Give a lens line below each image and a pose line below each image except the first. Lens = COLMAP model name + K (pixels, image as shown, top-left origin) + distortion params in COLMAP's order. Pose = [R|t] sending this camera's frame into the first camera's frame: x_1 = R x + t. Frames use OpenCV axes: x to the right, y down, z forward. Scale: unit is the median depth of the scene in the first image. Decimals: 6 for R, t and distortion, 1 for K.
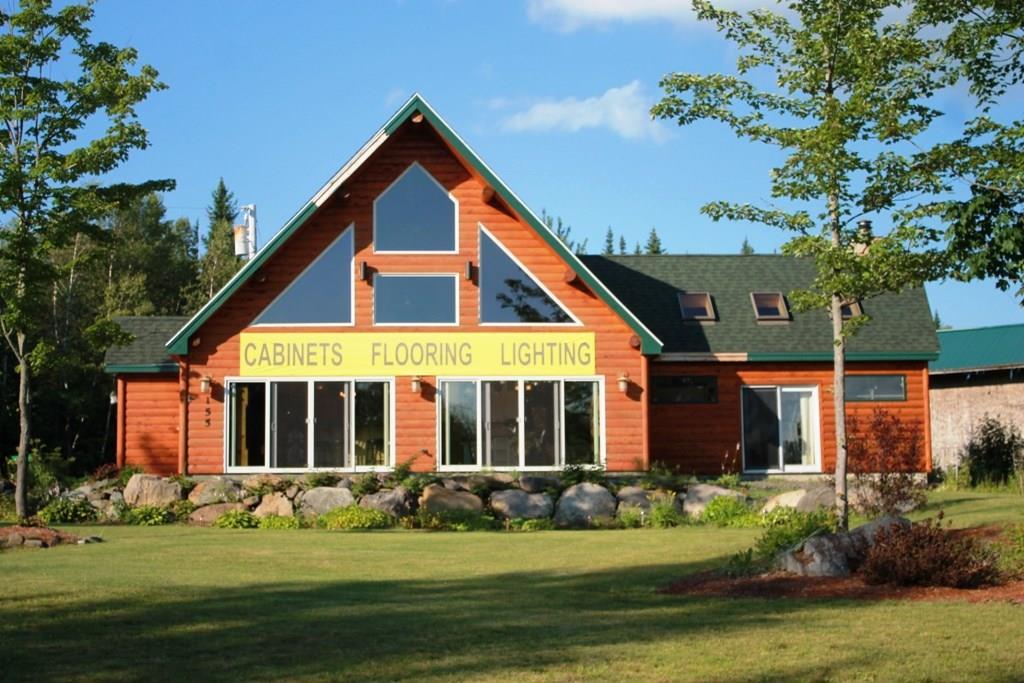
lens RADIAL K [[1751.4, 0, 511.9], [0, 1751.4, 339.3], [0, 0, 1]] dist [-0.014749, 0.000000]
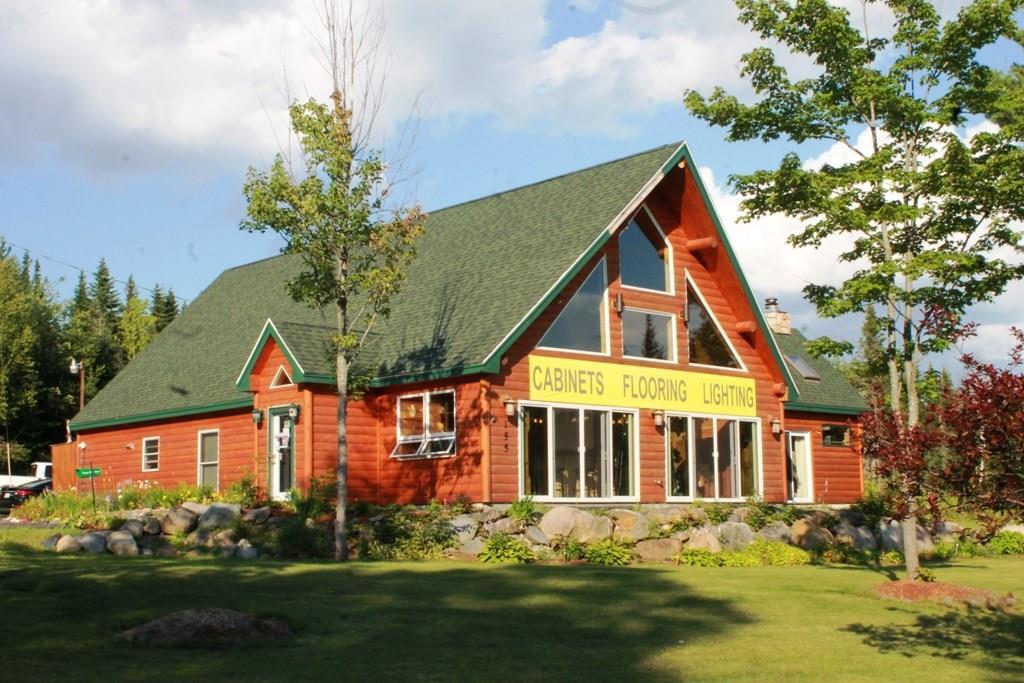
lens RADIAL K [[1333.5, 0, 511.8], [0, 1333.5, 345.2], [0, 0, 1]] dist [-0.024124, 0.000000]
pose [[0.765469, 0.084475, 0.637904, -0.625634], [-0.073863, 0.996328, -0.043305, 0.023377], [-0.639220, -0.013969, 0.768897, 0.447072]]
